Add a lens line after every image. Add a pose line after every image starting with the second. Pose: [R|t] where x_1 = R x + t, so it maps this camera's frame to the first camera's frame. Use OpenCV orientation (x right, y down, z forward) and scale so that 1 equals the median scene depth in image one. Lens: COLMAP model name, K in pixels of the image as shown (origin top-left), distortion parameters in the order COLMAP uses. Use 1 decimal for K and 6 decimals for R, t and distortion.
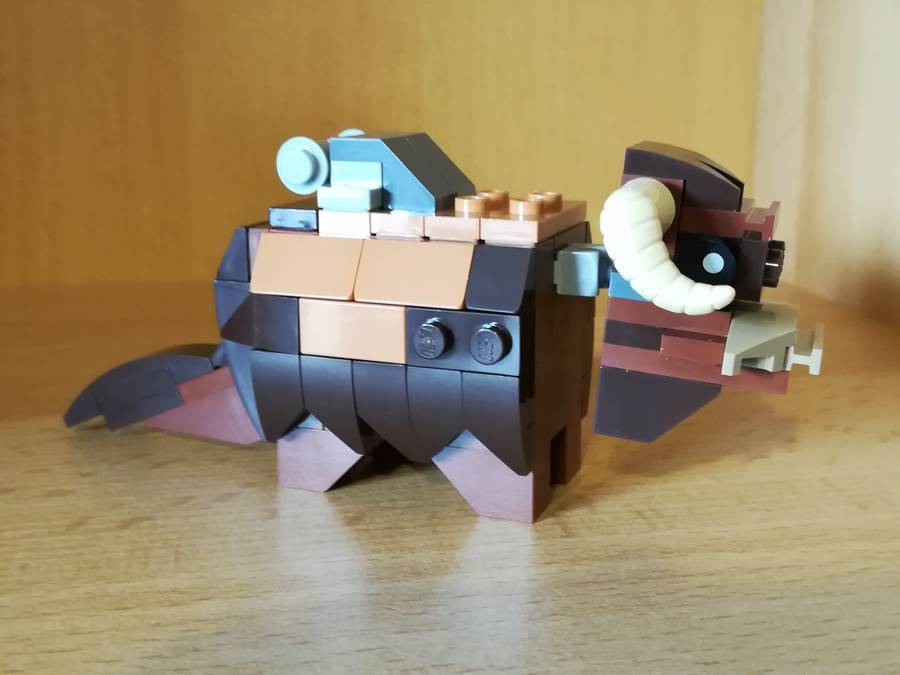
lens RADIAL K [[1178.2, 0, 450.0], [0, 1178.2, 337.5], [0, 0, 1]] dist [0.147406, -0.473198]
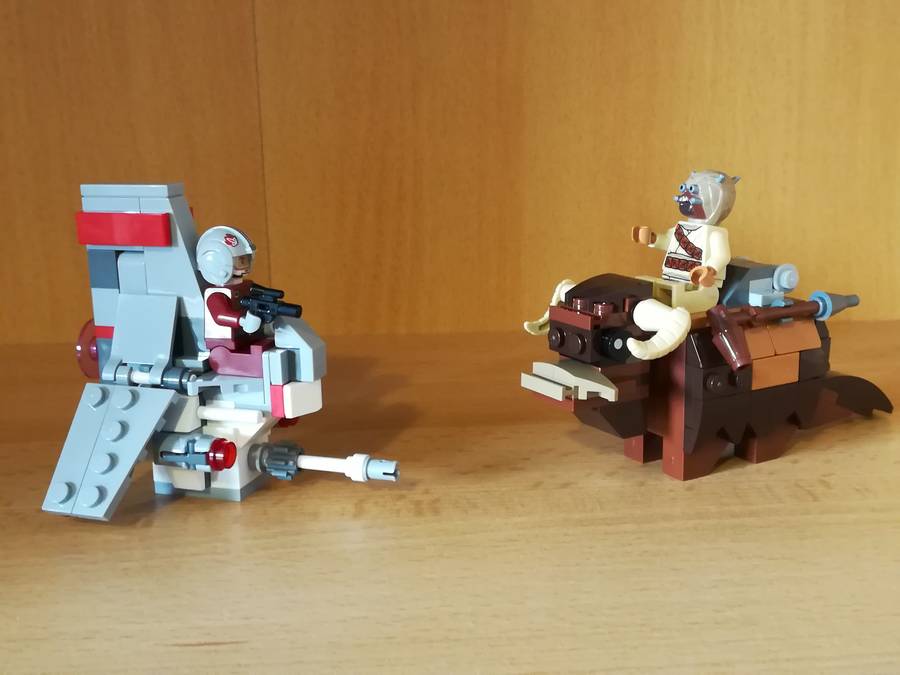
lens RADIAL K [[1178.2, 0, 450.0], [0, 1178.2, 337.5], [0, 0, 1]] dist [0.147406, -0.473198]
pose [[0.988083, 0.009534, -0.153627, -0.178355], [-0.010564, 0.999927, -0.005890, -0.063924], [0.153560, 0.007442, 0.988111, -0.888897]]
